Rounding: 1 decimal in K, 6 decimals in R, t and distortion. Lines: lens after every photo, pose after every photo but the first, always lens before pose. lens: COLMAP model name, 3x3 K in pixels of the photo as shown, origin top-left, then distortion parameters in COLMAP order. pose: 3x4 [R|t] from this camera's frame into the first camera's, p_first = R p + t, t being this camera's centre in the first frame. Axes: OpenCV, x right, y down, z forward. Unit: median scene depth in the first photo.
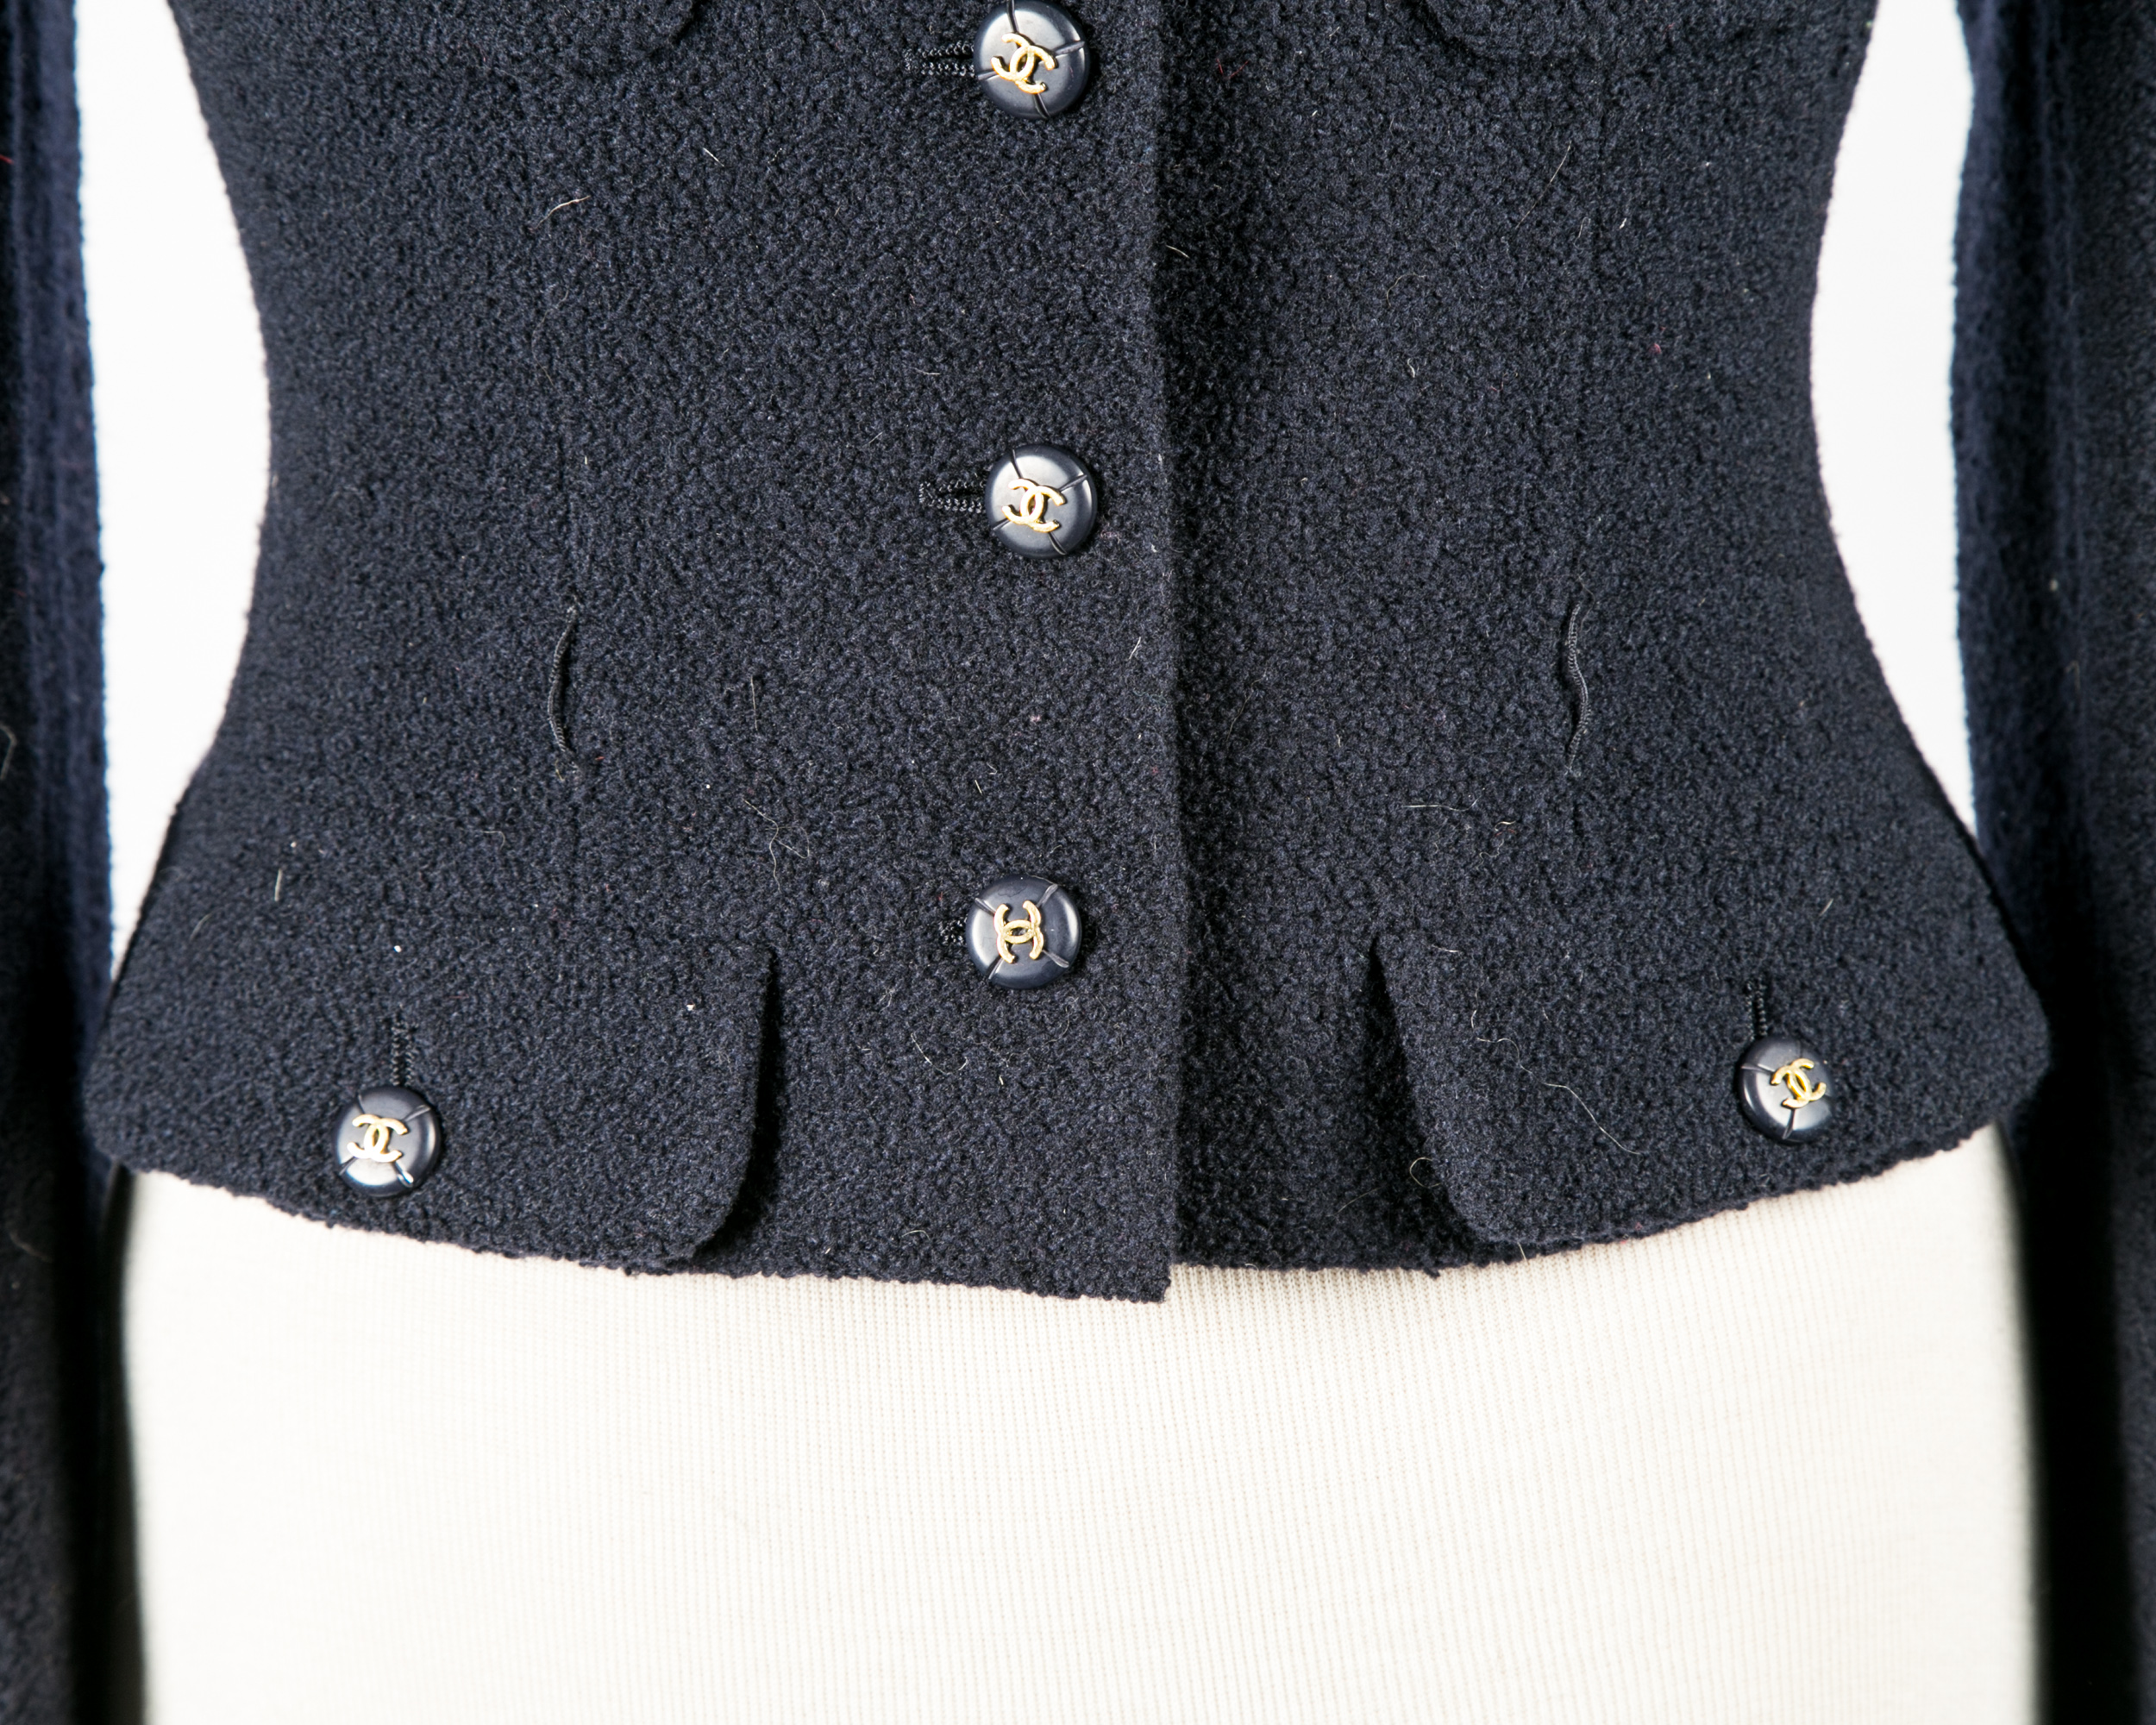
lens RADIAL K [[5970.1, 0, 1061.1], [0, 5970.1, 865.2], [0, 0, 1]] dist [0.350641, 0.000000]
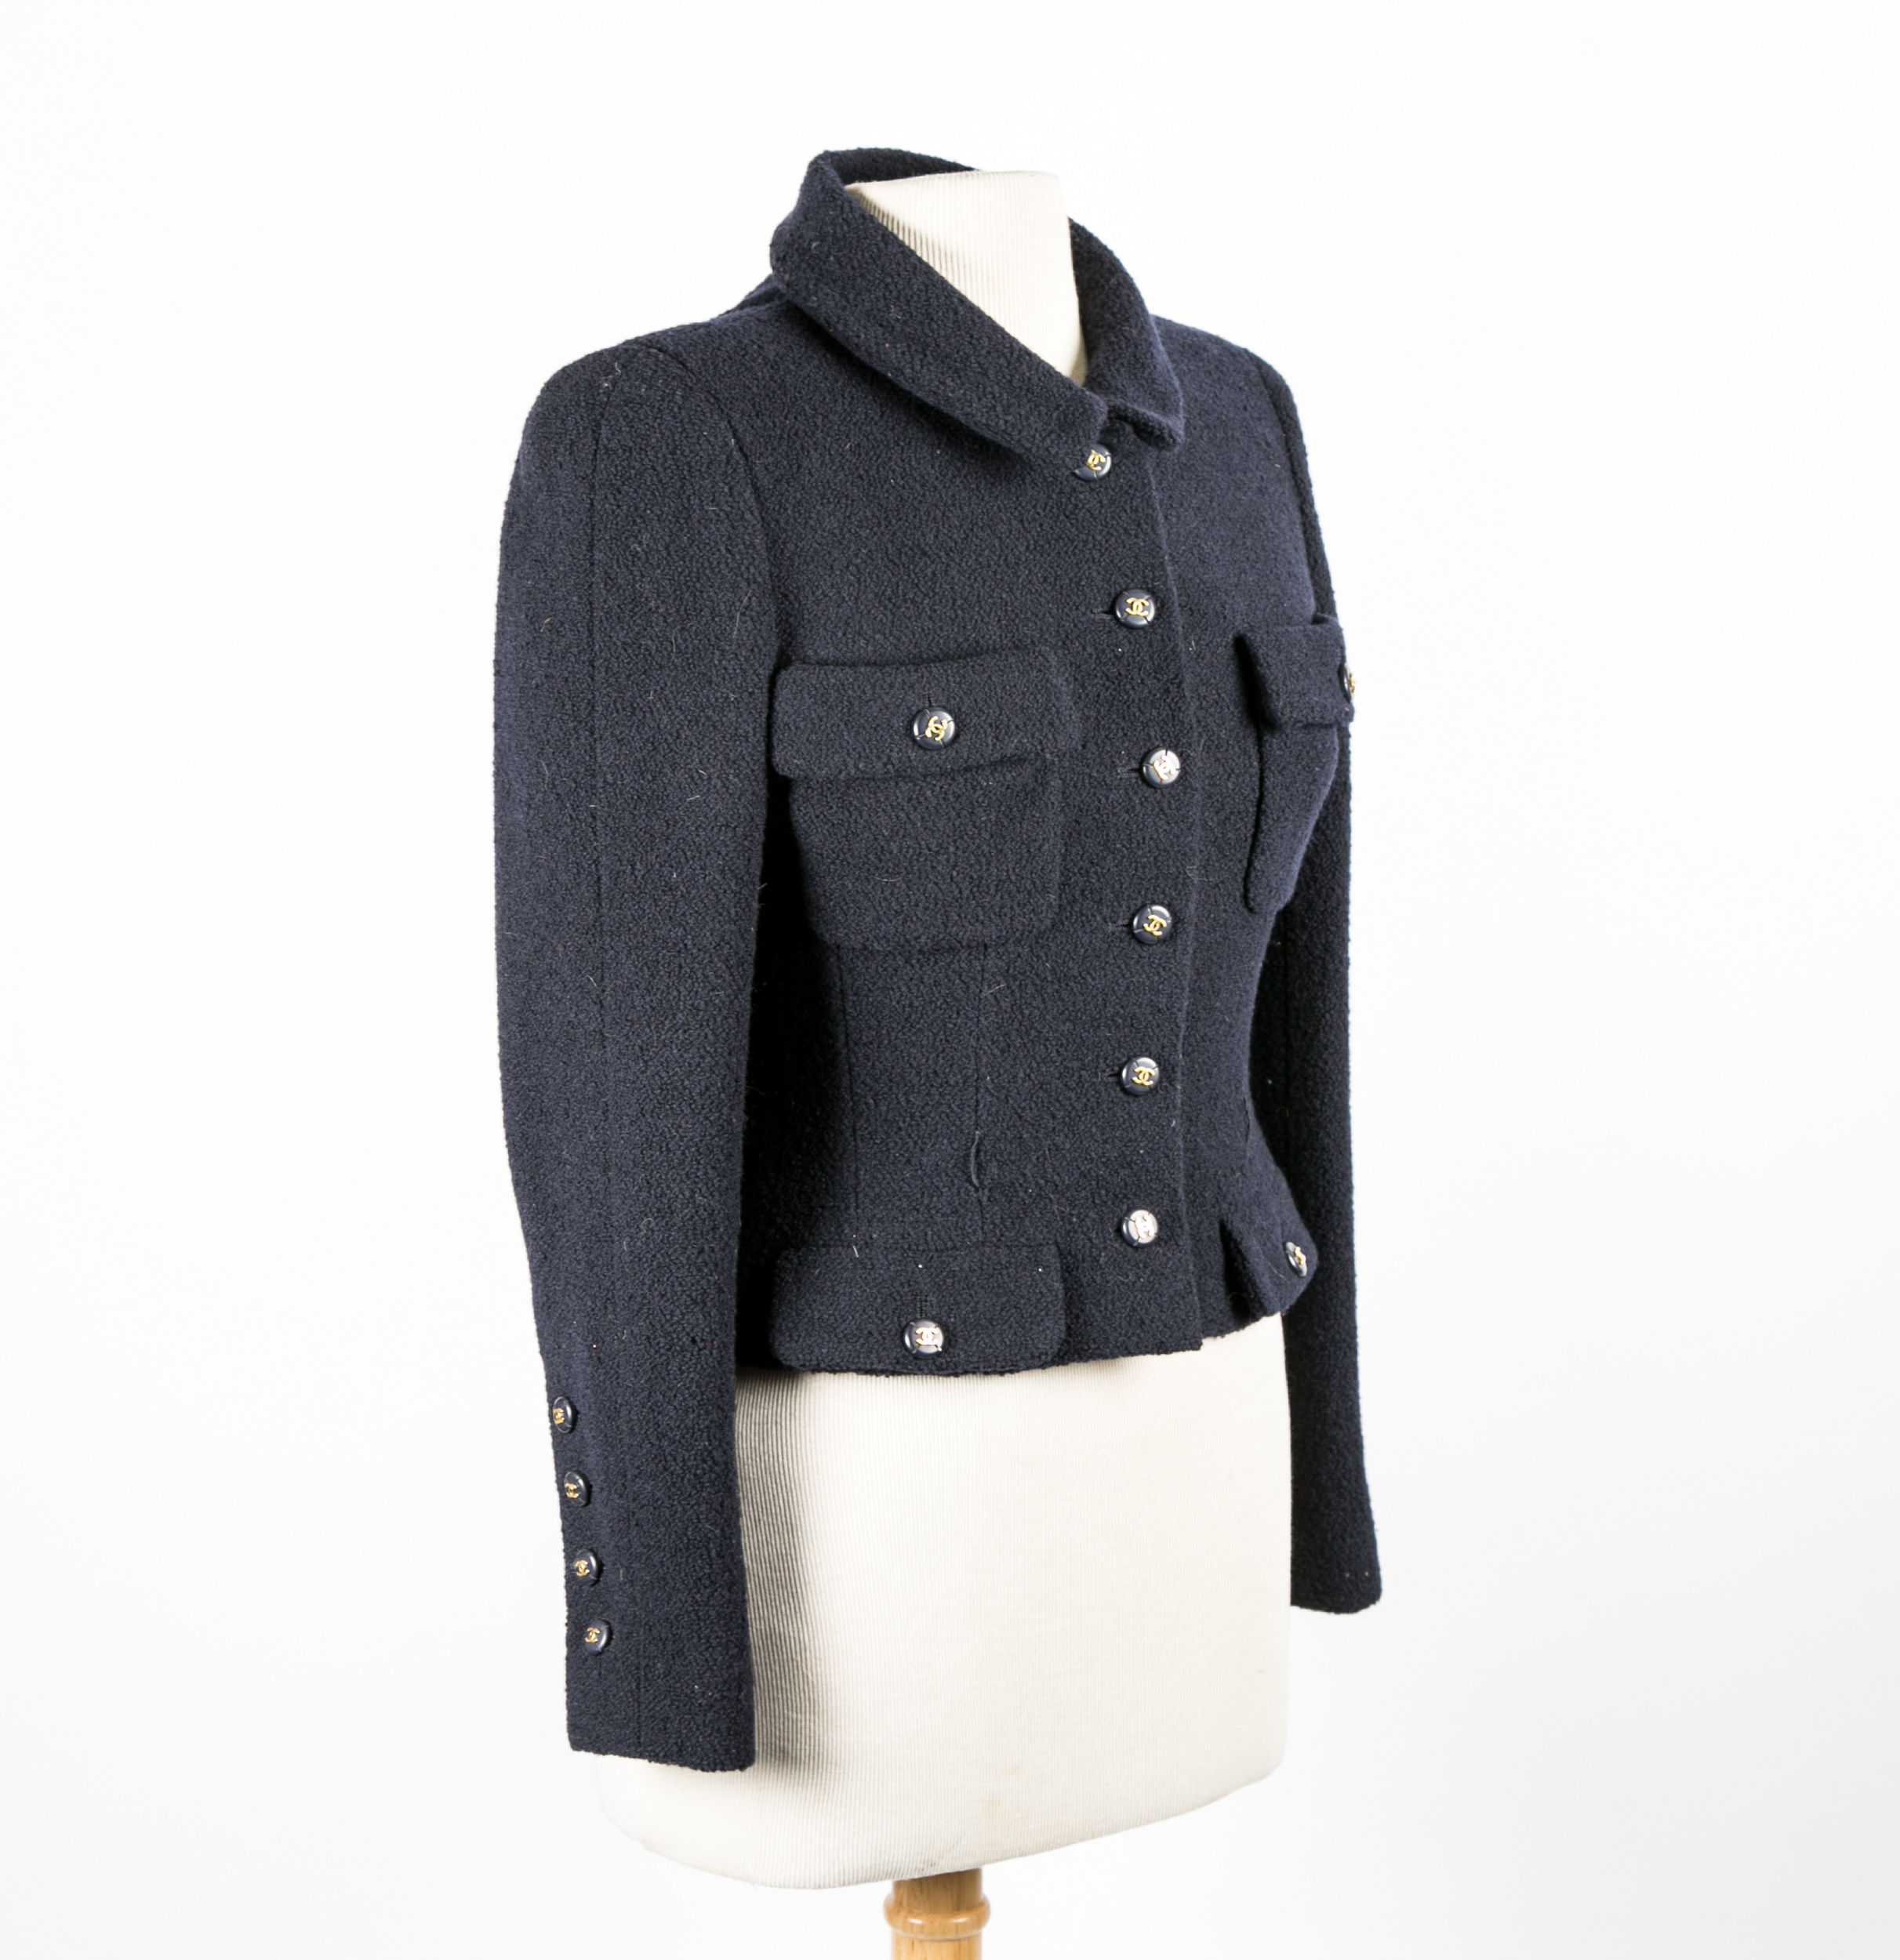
lens RADIAL K [[4412.9, 0, 944.7], [0, 4412.9, 984.8], [0, 0, 1]] dist [-0.154014, 0.000000]
pose [[0.777270, -0.080544, 0.623990, -1.385488], [0.133265, 0.990345, -0.038169, -0.035532], [-0.614891, 0.112824, 0.780500, -0.591211]]
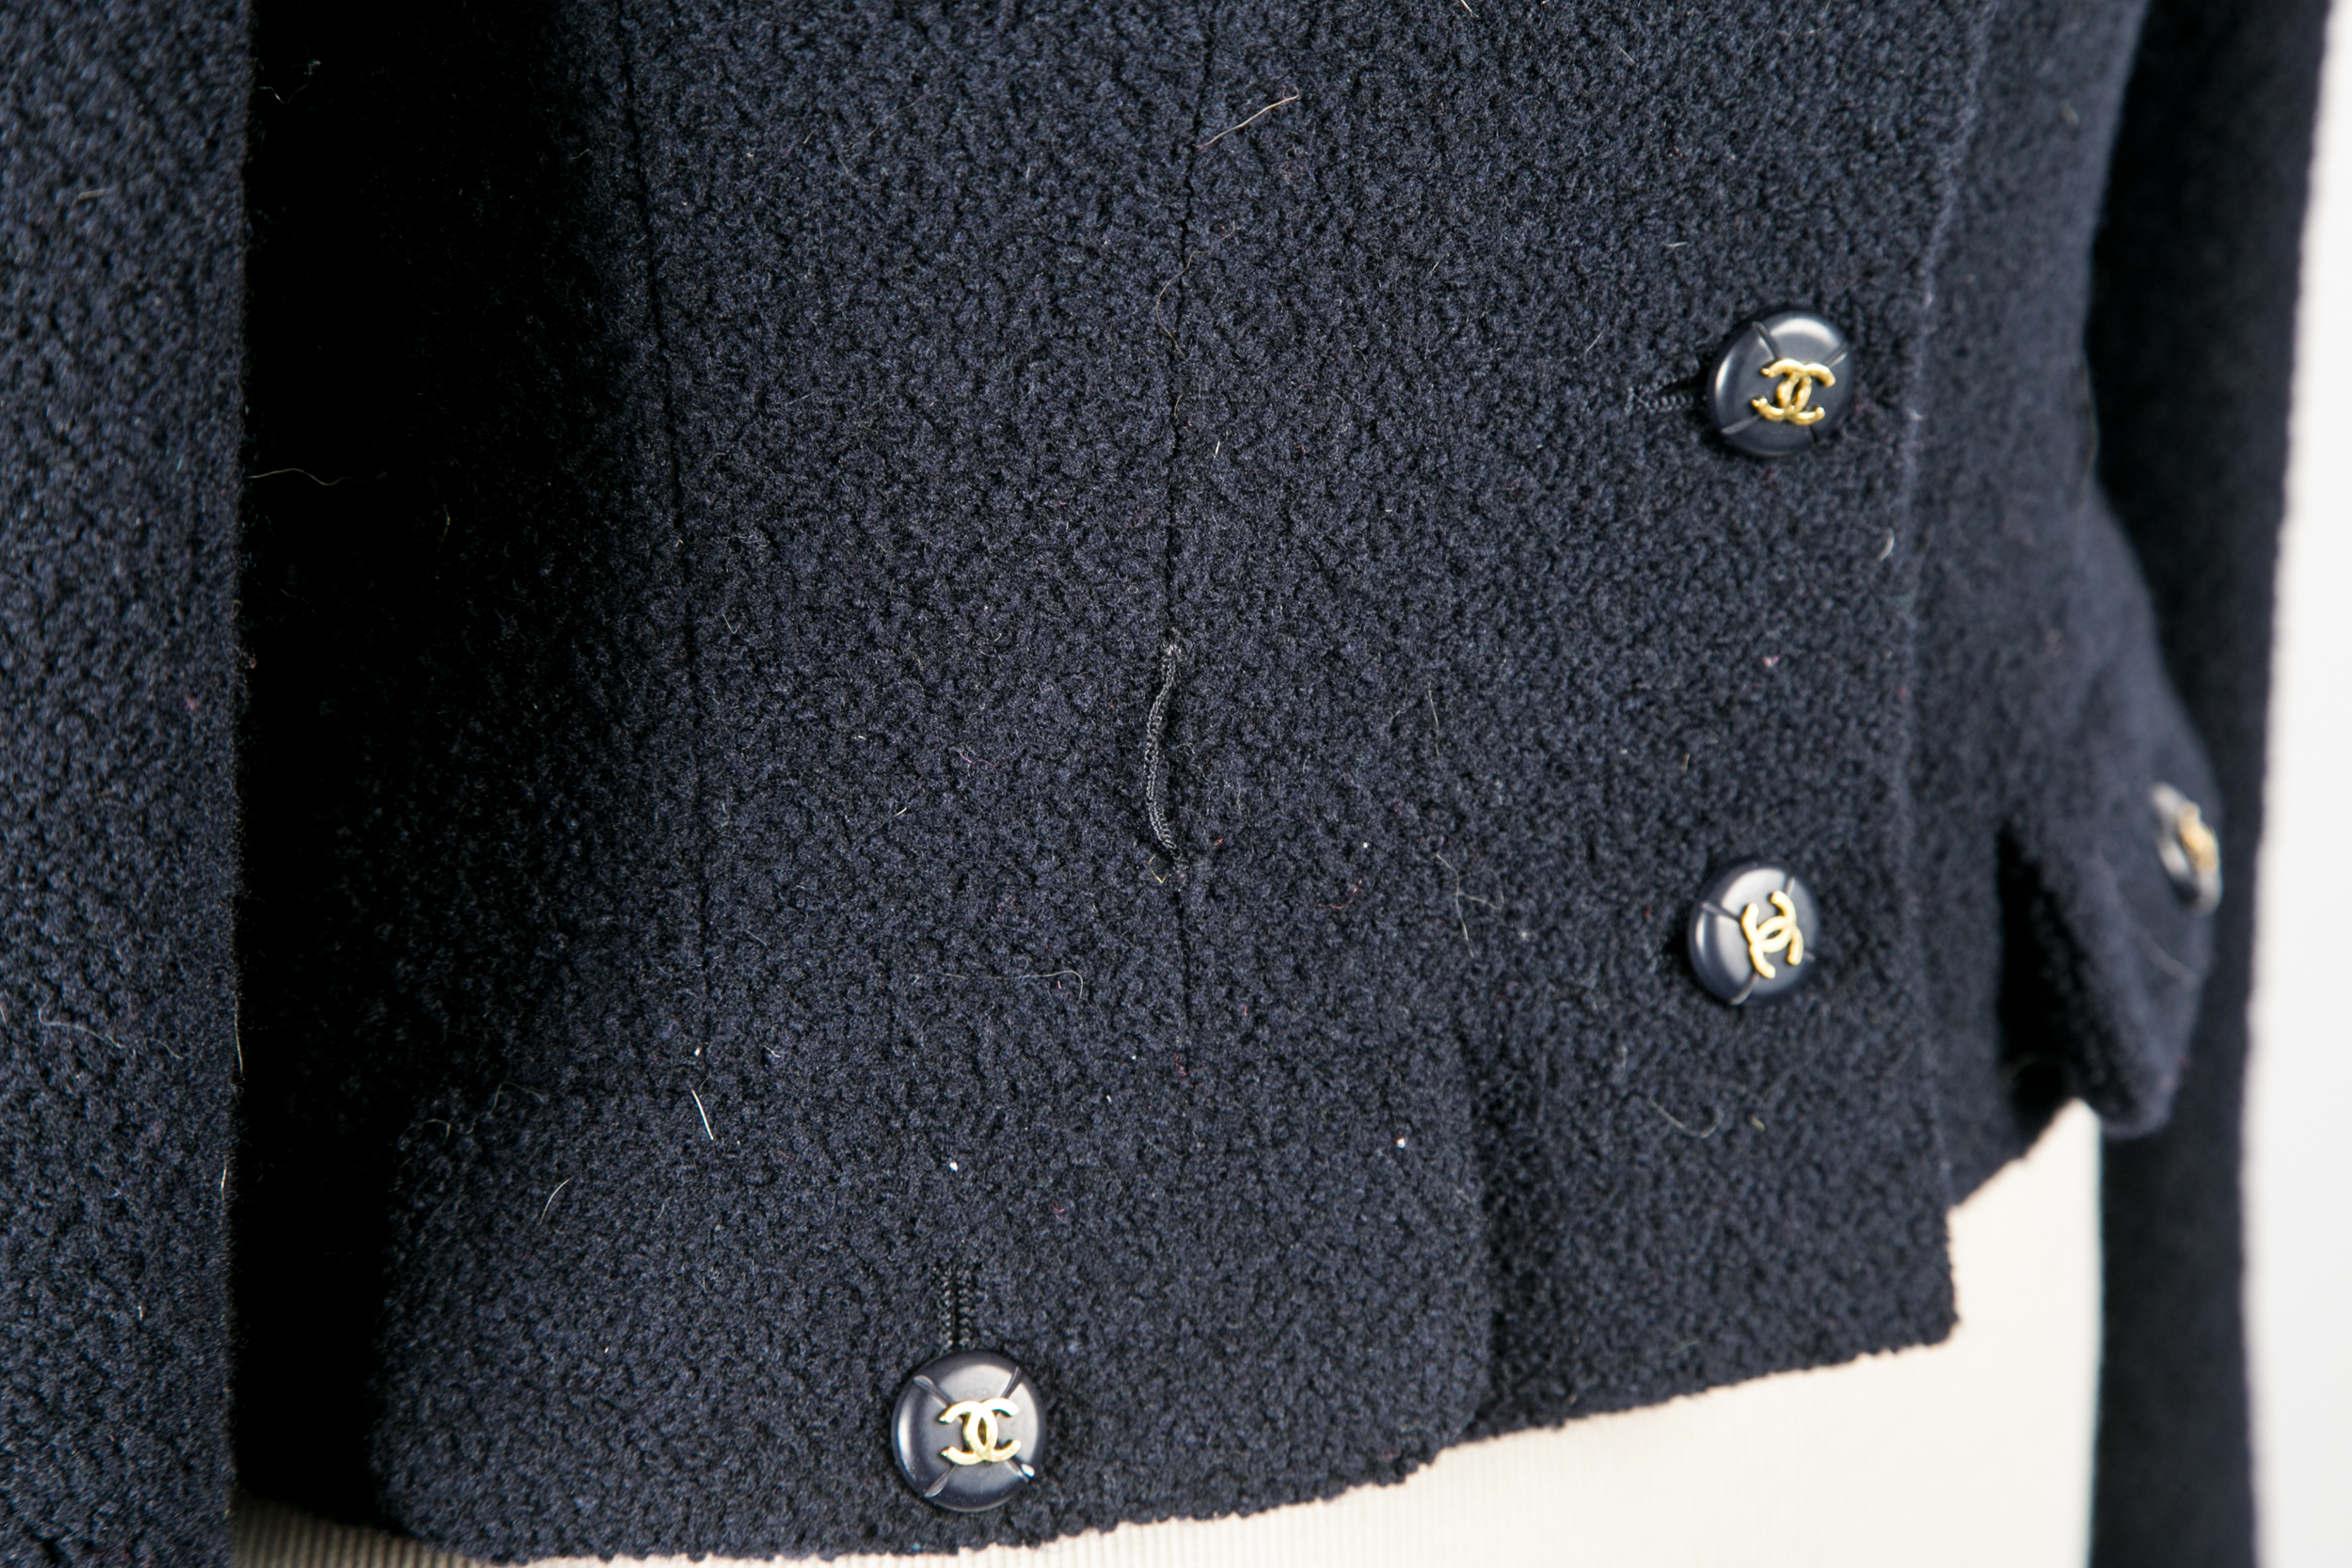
lens RADIAL K [[5931.3, 0, 1174.5], [0, 5931.3, 778.1], [0, 0, 1]] dist [0.363192, 0.000000]
pose [[0.730228, -0.250165, 0.635755, -0.544859], [0.129574, 0.964372, 0.230645, -0.194634], [-0.670803, -0.086046, 0.736627, 0.495774]]
